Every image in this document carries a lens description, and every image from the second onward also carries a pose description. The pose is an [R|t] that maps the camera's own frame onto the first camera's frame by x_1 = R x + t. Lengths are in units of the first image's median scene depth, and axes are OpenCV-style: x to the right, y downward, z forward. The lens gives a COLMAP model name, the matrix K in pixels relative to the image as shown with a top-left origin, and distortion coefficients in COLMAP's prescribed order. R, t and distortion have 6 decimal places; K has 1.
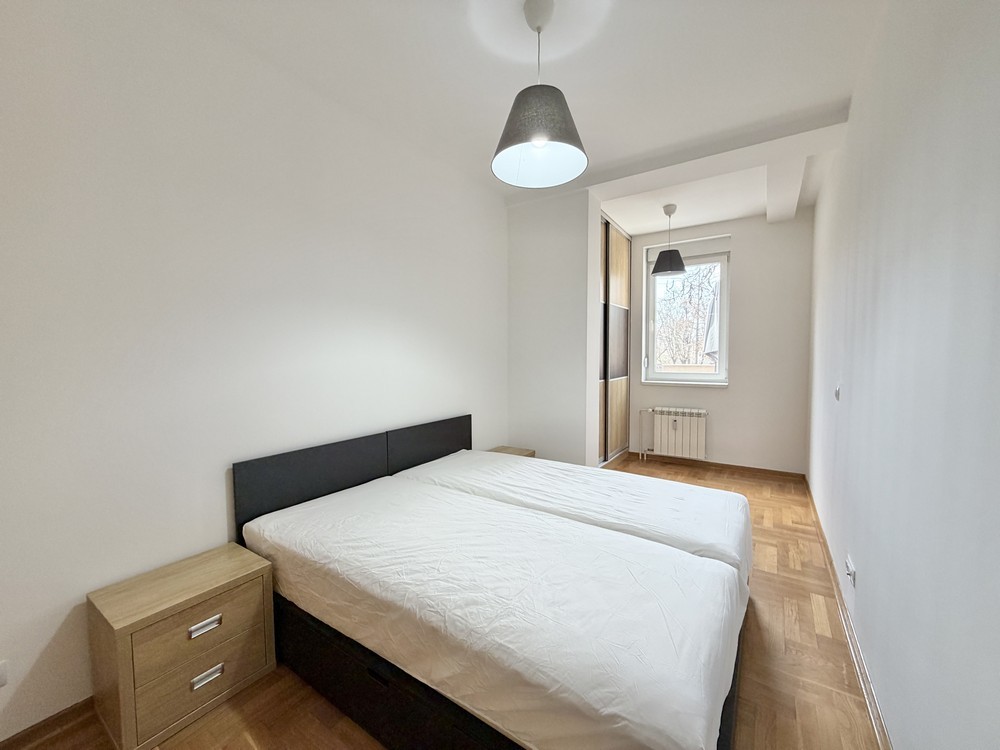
lens RADIAL K [[398.5, 0, 499.9], [0, 398.5, 377.8], [0, 0, 1]] dist [-0.001166, -0.000166]
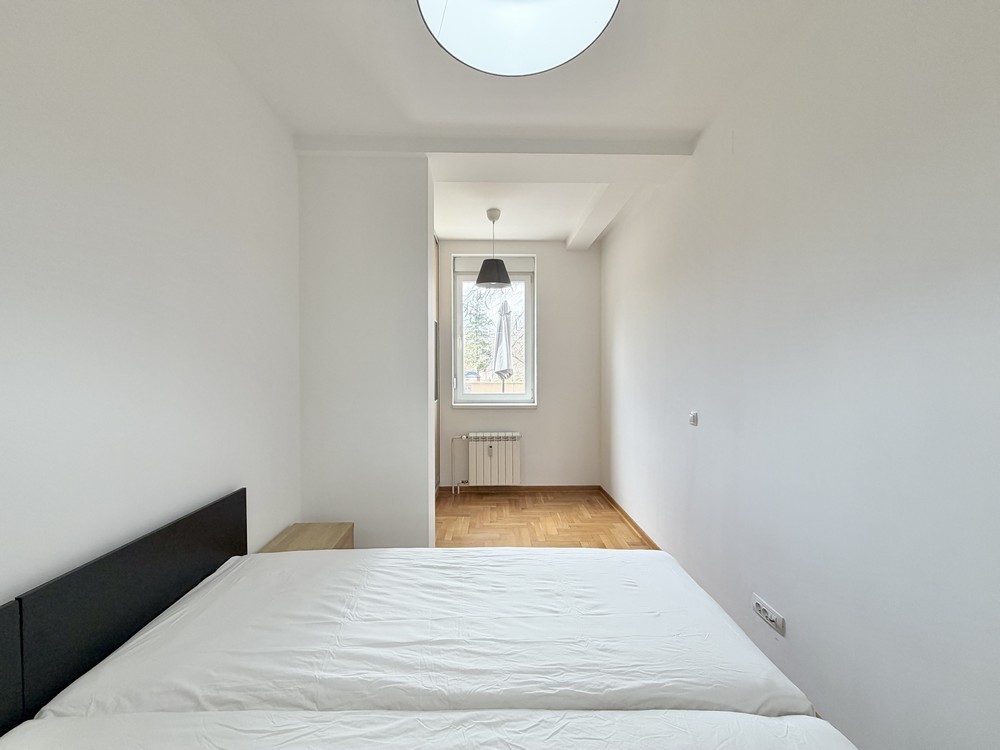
lens RADIAL K [[398.5, 0, 499.9], [0, 398.5, 377.8], [0, 0, 1]] dist [-0.001166, -0.000166]
pose [[0.819080, -0.007625, 0.573629, -0.079236], [0.027646, 0.999275, -0.026192, -0.030436], [-0.573013, 0.037312, 0.818697, 0.266813]]
